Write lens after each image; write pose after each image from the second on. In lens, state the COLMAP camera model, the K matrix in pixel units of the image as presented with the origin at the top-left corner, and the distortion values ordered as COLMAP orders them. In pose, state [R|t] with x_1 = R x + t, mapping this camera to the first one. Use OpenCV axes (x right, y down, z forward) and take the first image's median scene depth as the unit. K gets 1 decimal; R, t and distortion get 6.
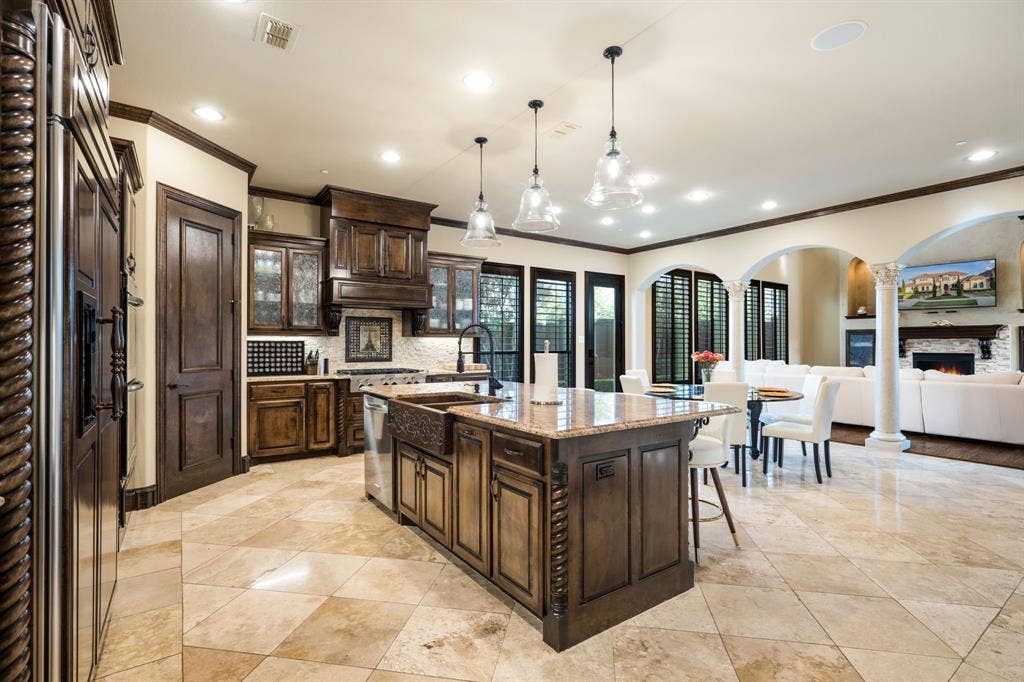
lens RADIAL K [[463.3, 0, 512.0], [0, 463.3, 341.0], [0, 0, 1]] dist [0.000562, -0.000132]
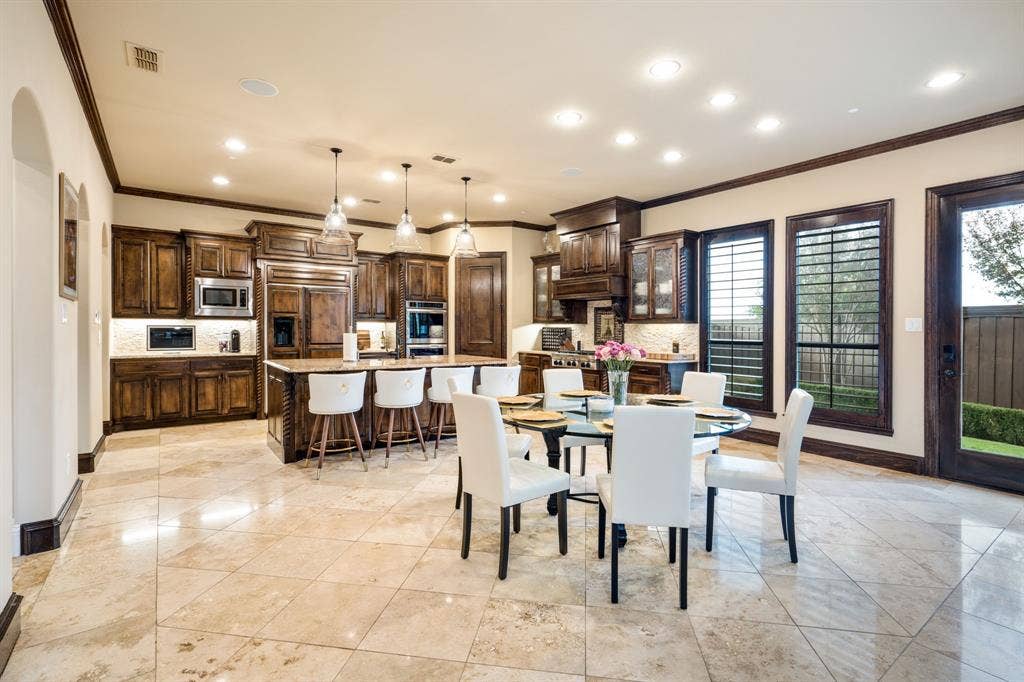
lens RADIAL K [[479.0, 0, 500.7], [0, 479.0, 331.2], [0, 0, 1]] dist [-0.000478, -0.000082]
pose [[0.026985, 0.006304, -0.999616, 1.254419], [-0.004837, 0.999969, 0.006175, 0.004112], [0.999624, 0.004669, 0.027015, 0.995210]]
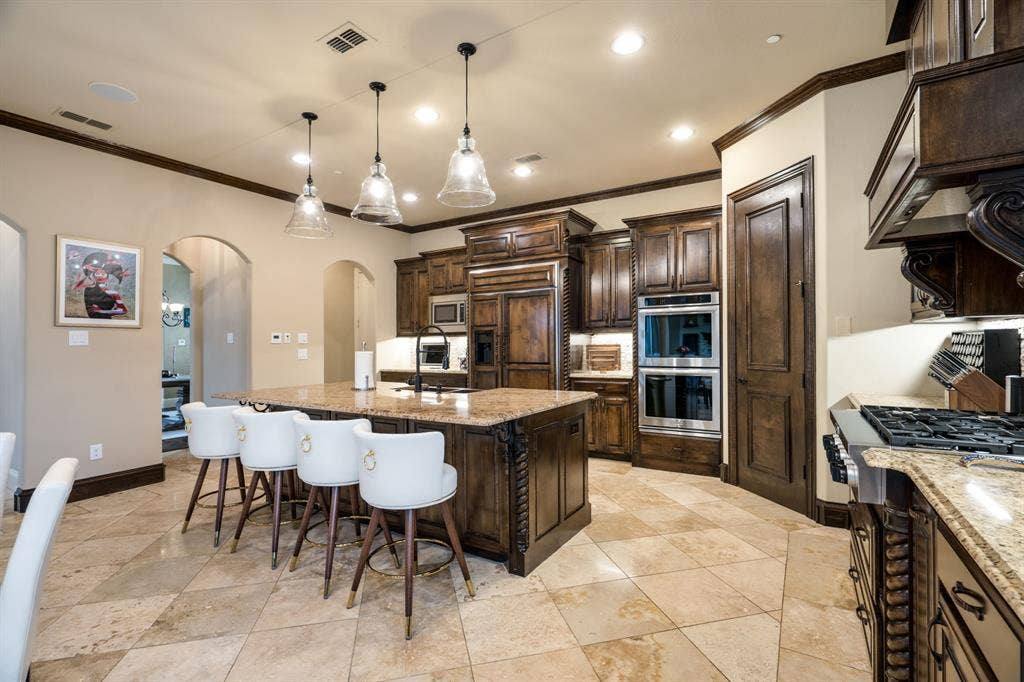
lens RADIAL K [[463.3, 0, 512.0], [0, 463.3, 341.0], [0, 0, 1]] dist [0.000562, -0.000132]
pose [[-0.916823, 0.002180, -0.399289, 0.135492], [0.007695, 0.999896, -0.012211, 0.015487], [0.399220, -0.014268, -0.916744, 1.551873]]
